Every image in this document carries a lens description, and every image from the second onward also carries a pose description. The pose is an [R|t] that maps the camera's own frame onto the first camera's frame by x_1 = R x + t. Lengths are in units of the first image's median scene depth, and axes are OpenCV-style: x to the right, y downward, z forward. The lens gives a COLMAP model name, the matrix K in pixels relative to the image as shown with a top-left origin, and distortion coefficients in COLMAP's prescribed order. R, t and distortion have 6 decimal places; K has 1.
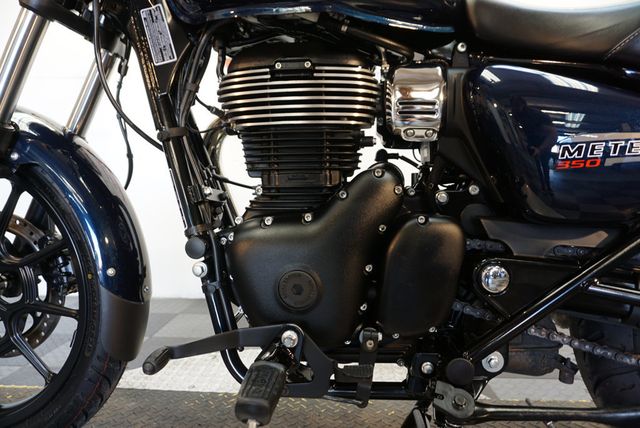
lens RADIAL K [[434.8, 0, 320.0], [0, 434.8, 214.0], [0, 0, 1]] dist [-0.022864, 0.002663]
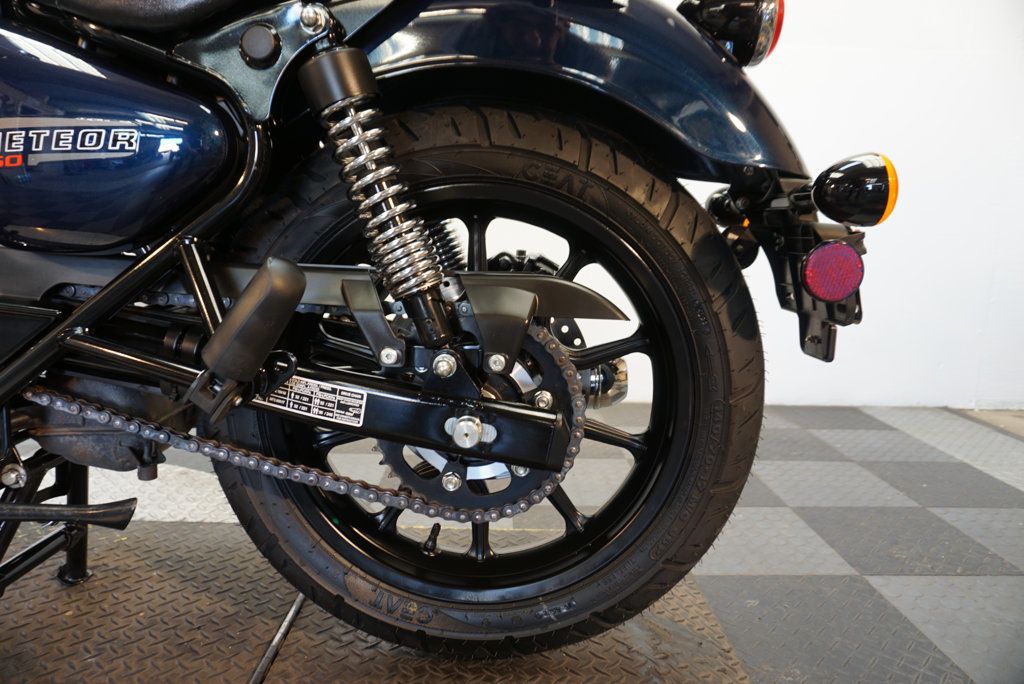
lens RADIAL K [[715.5, 0, 510.3], [0, 715.5, 333.5], [0, 0, 1]] dist [-0.029851, 0.000911]
pose [[0.996629, 0.018517, 0.079927, 1.081410], [-0.026349, 0.994831, 0.098069, 0.021845], [-0.077698, -0.099845, 0.991965, -0.178137]]
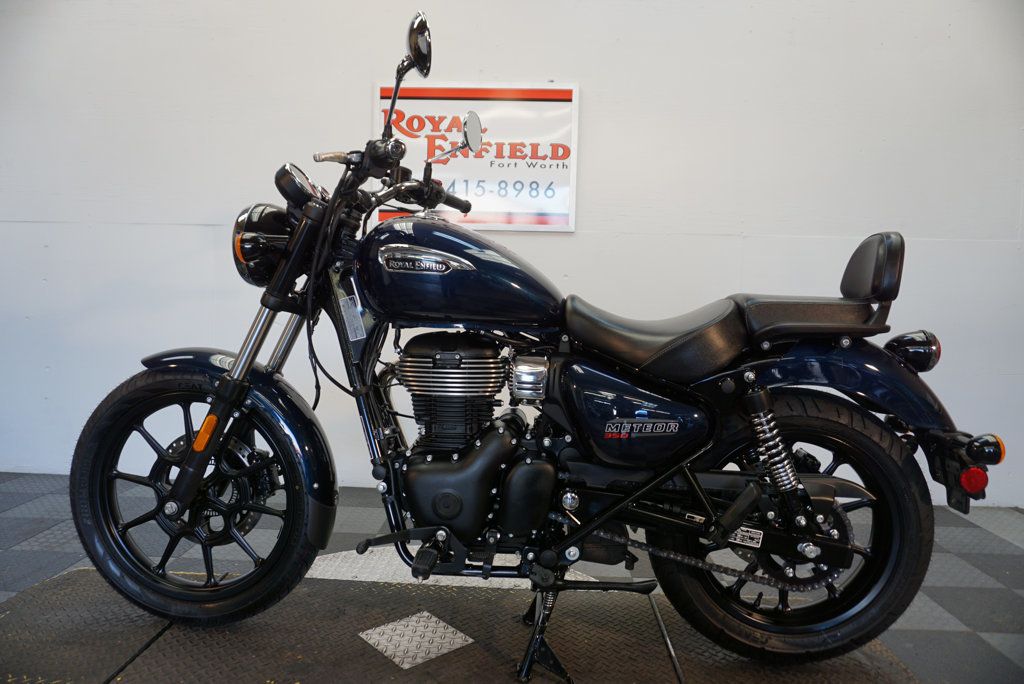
lens RADIAL K [[695.6, 0, 512.0], [0, 695.6, 342.0], [0, 0, 1]] dist [-0.022864, 0.002663]
pose [[0.999662, 0.022967, 0.012213, 0.124681], [-0.023071, 0.999698, 0.008476, -0.395717], [-0.012015, -0.008754, 0.999889, -1.356990]]
